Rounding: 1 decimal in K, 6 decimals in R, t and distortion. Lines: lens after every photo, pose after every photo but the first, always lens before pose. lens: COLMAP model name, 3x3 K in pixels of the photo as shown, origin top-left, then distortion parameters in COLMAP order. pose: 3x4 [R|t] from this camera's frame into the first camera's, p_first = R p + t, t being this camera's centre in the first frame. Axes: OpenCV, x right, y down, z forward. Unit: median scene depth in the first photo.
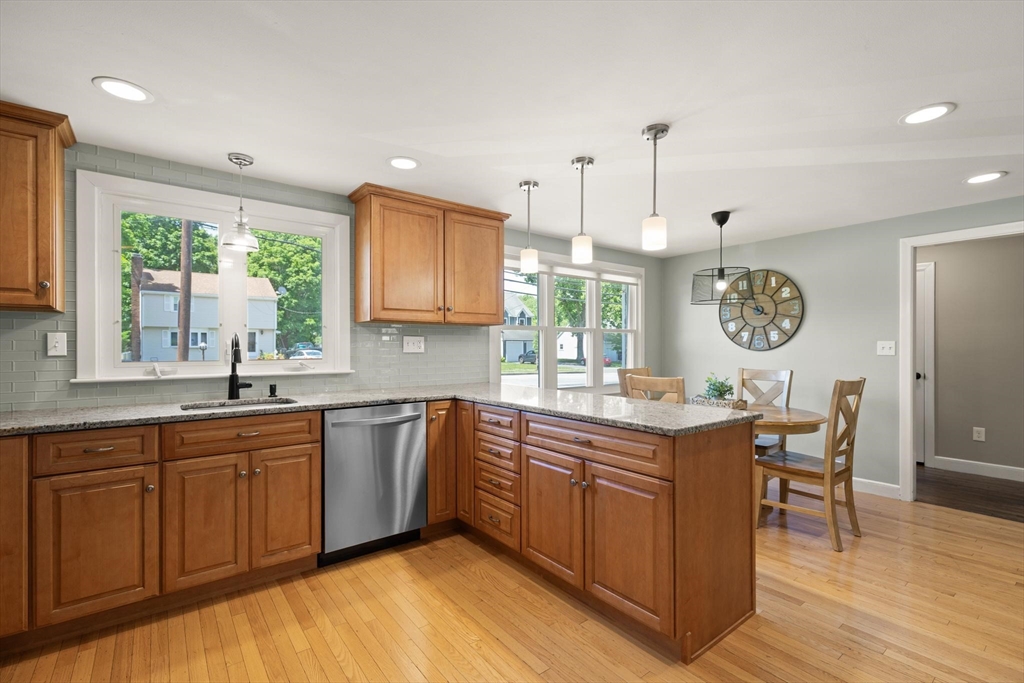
lens RADIAL K [[462.5, 0, 515.0], [0, 462.5, 345.9], [0, 0, 1]] dist [0.010086, -0.000849]
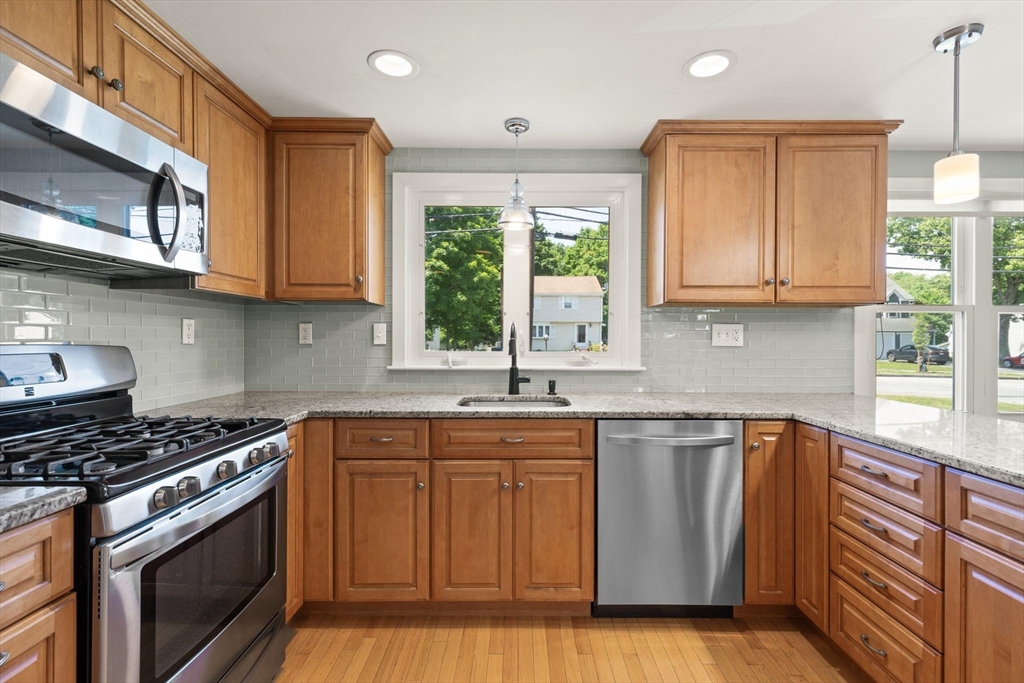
lens RADIAL K [[461.2, 0, 518.1], [0, 461.2, 340.7], [0, 0, 1]] dist [0.006278, -0.000298]
pose [[0.788103, 0.008048, -0.615491, -0.042268], [-0.004294, 0.999962, 0.007577, 0.002213], [0.615528, -0.003329, 0.788108, 0.305007]]
